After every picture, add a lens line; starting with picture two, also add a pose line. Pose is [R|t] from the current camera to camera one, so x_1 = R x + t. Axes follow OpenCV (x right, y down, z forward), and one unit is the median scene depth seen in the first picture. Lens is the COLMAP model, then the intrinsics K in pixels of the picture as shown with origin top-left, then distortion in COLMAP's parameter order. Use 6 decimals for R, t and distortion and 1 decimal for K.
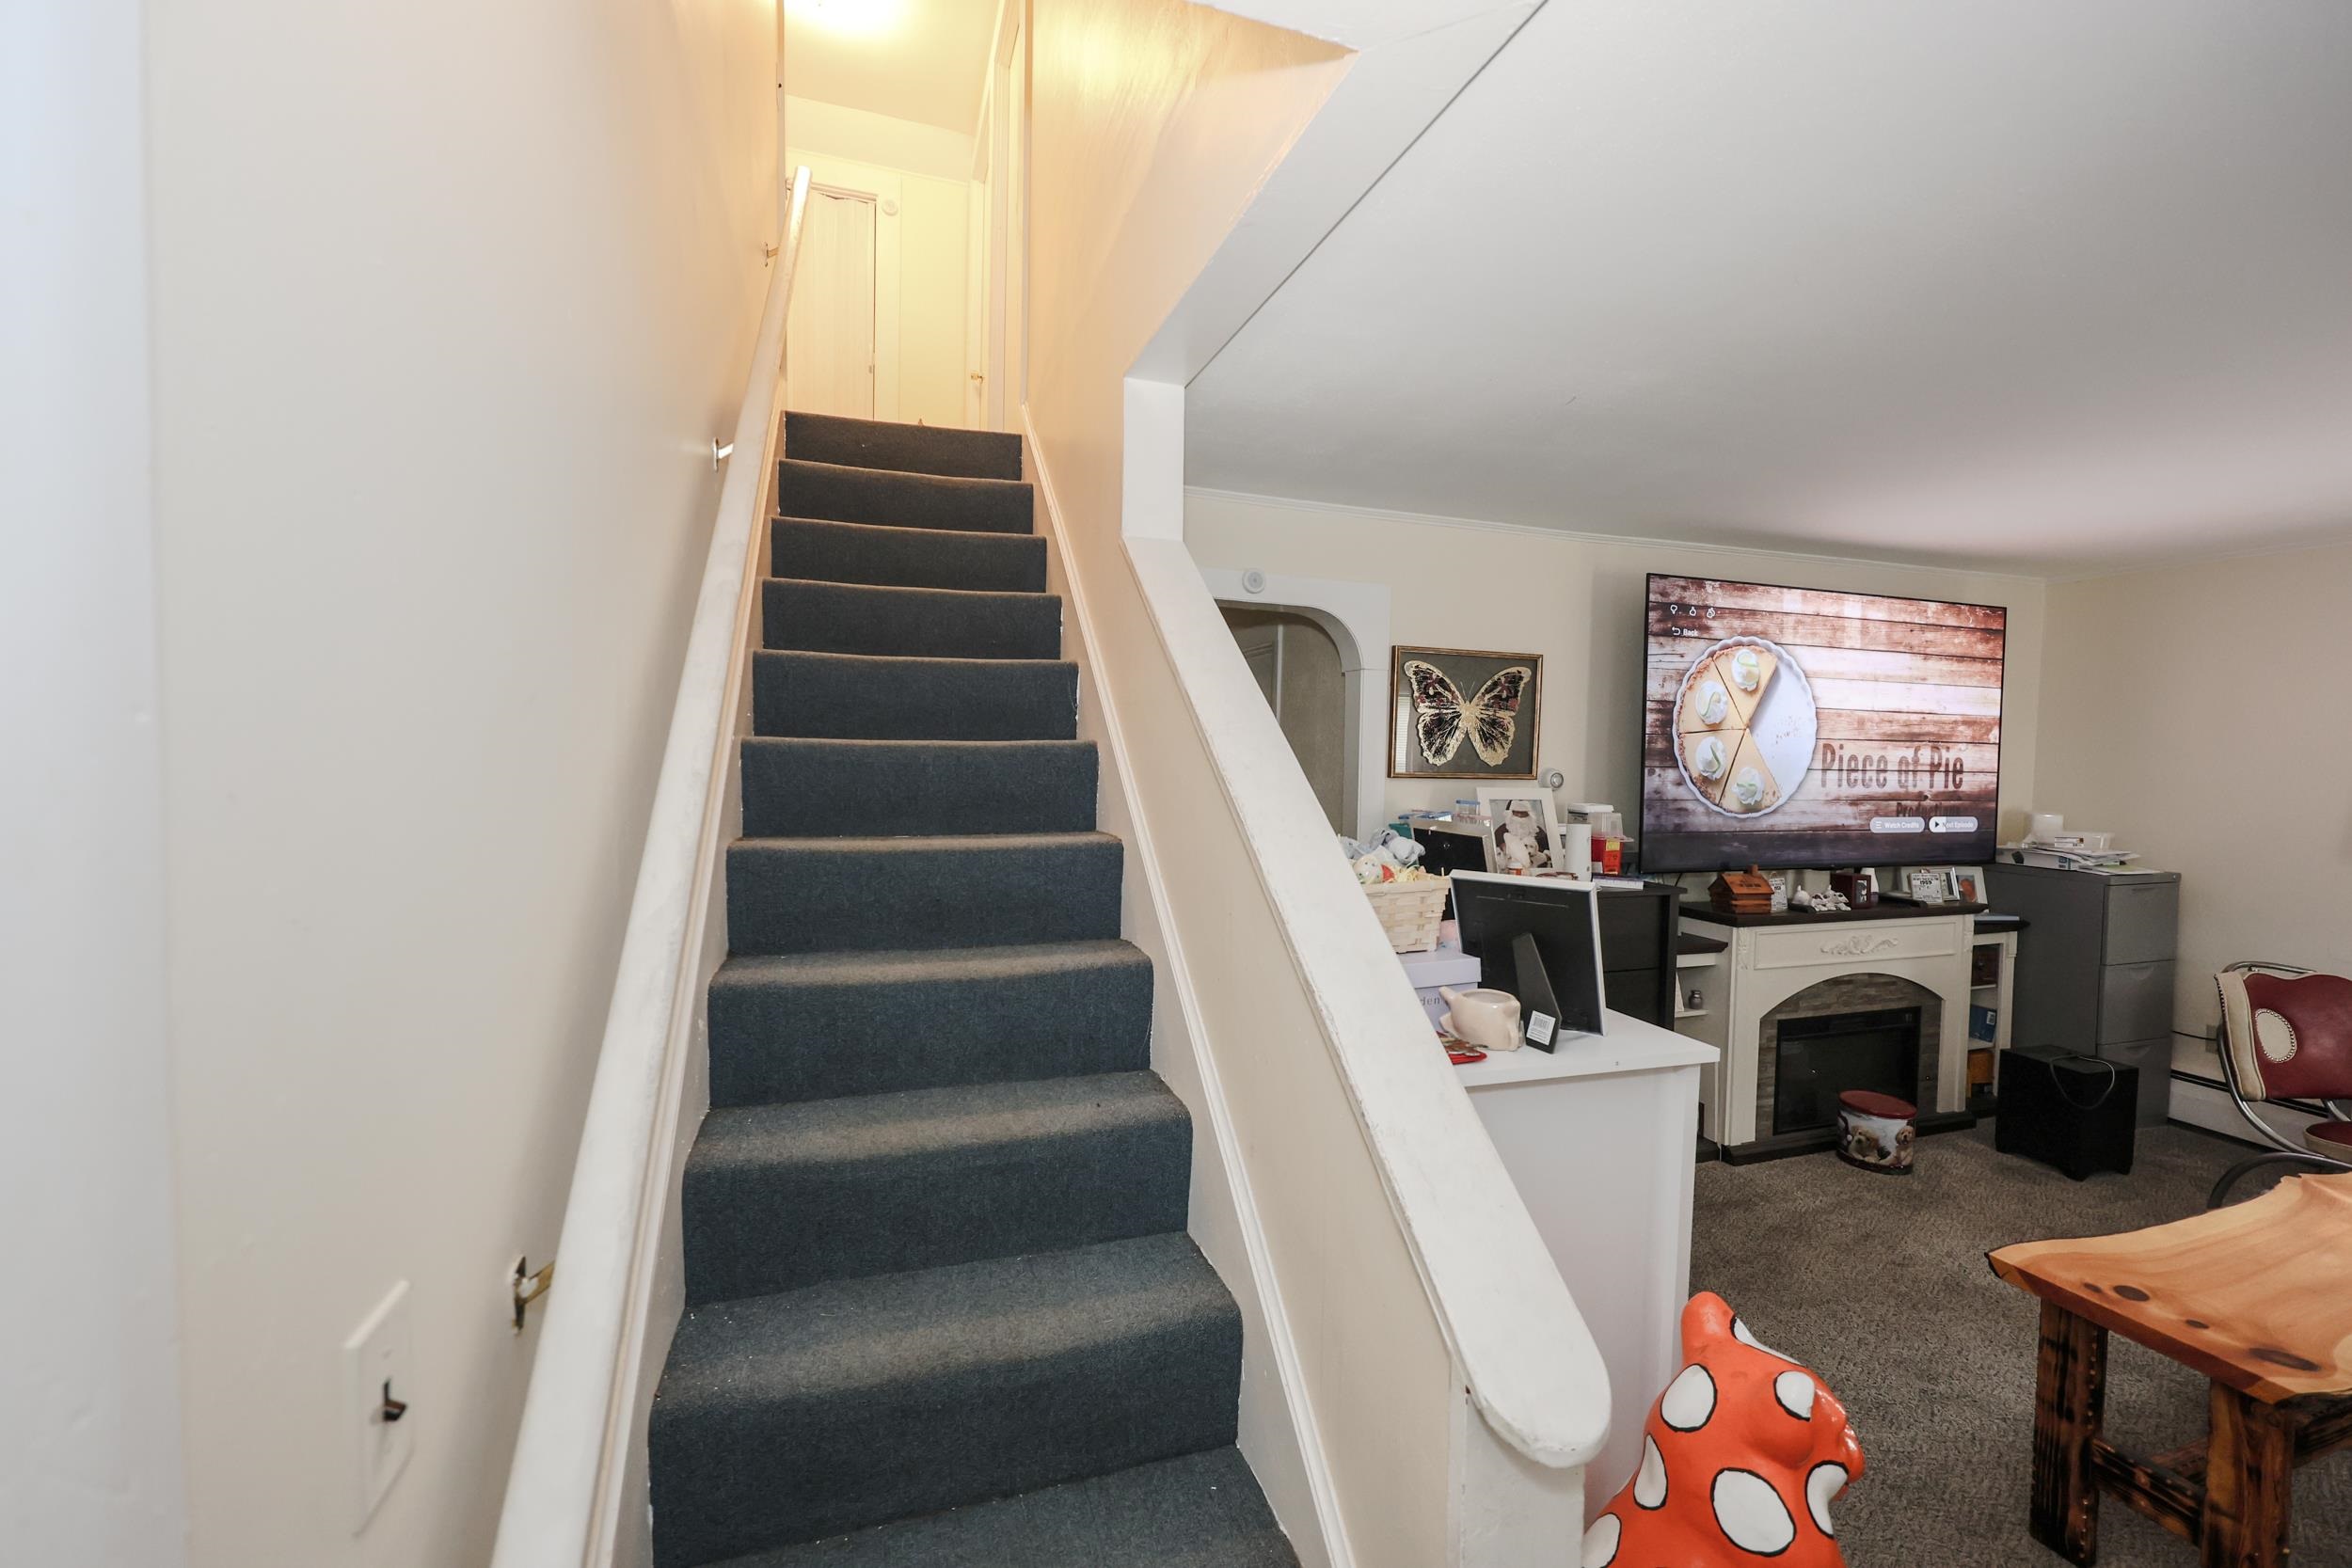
lens RADIAL K [[941.1, 0, 1170.9], [0, 941.1, 787.4], [0, 0, 1]] dist [-0.001127, 0.000101]
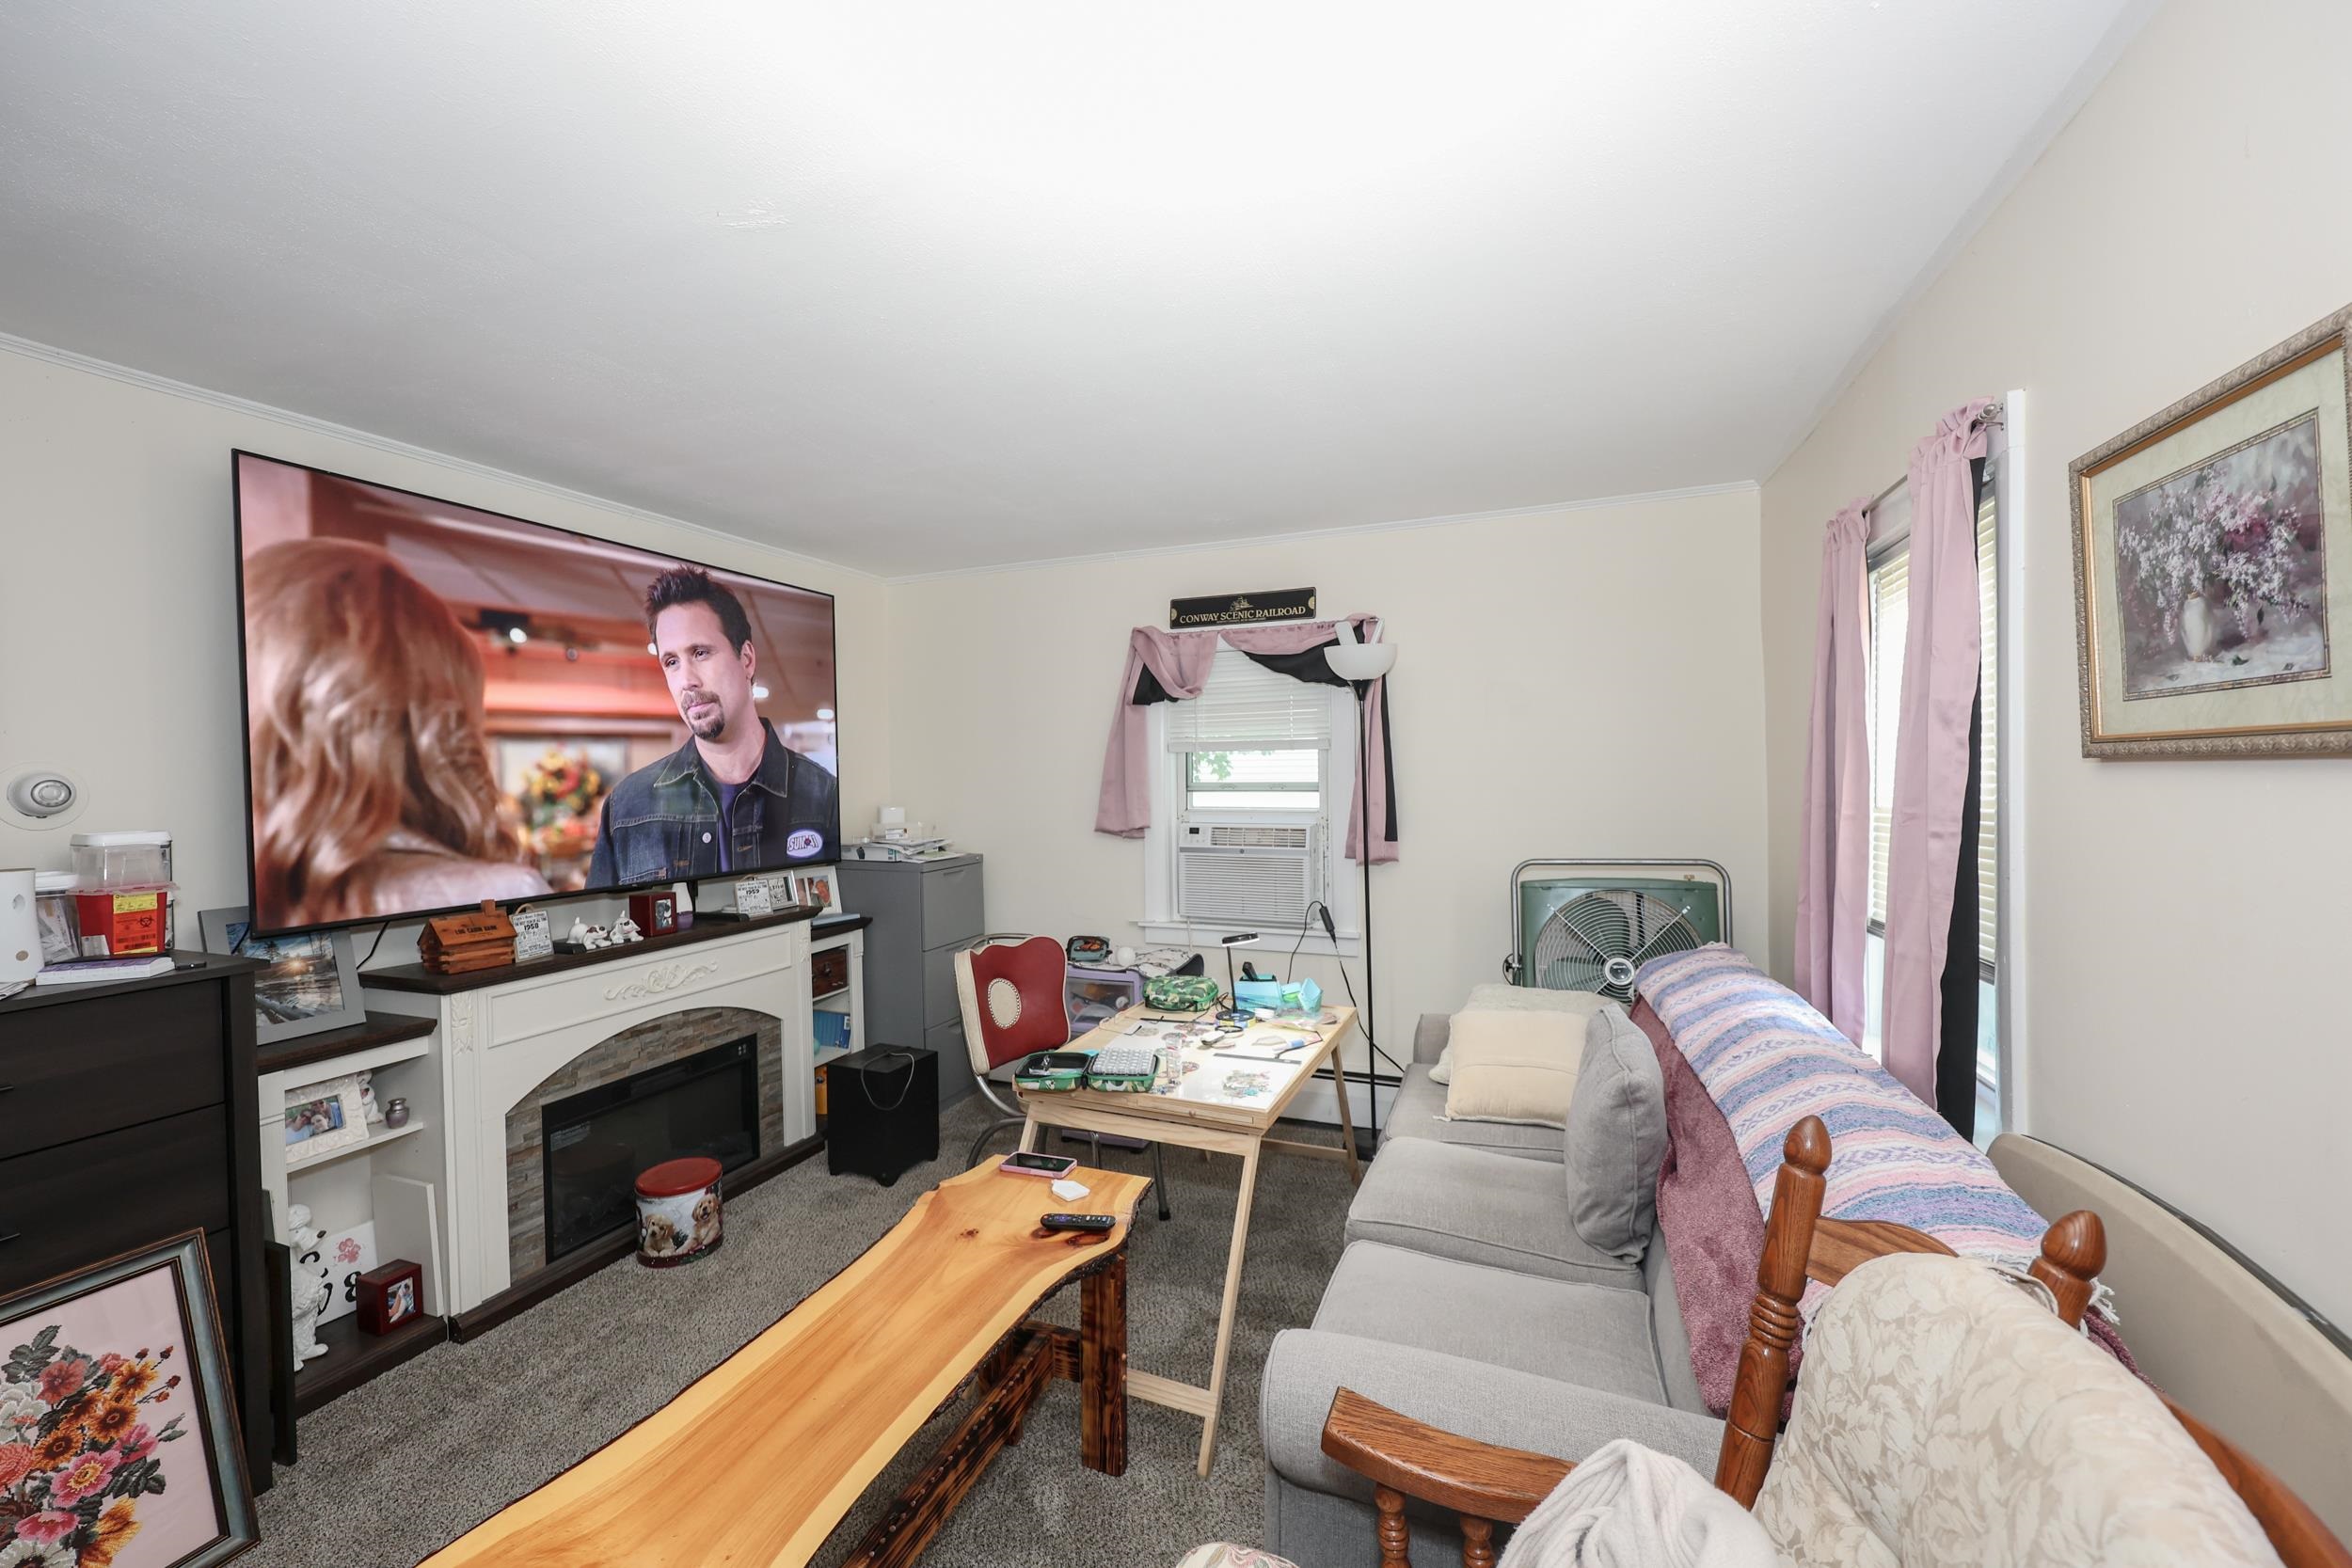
lens RADIAL K [[941.1, 0, 1172.8], [0, 941.1, 780.5], [0, 0, 1]] dist [-0.001127, 0.000101]
pose [[0.631381, -0.033604, 0.774745, 0.390526], [0.058095, 0.998303, -0.004044, 0.024870], [-0.773294, 0.047563, 0.632261, 0.141440]]
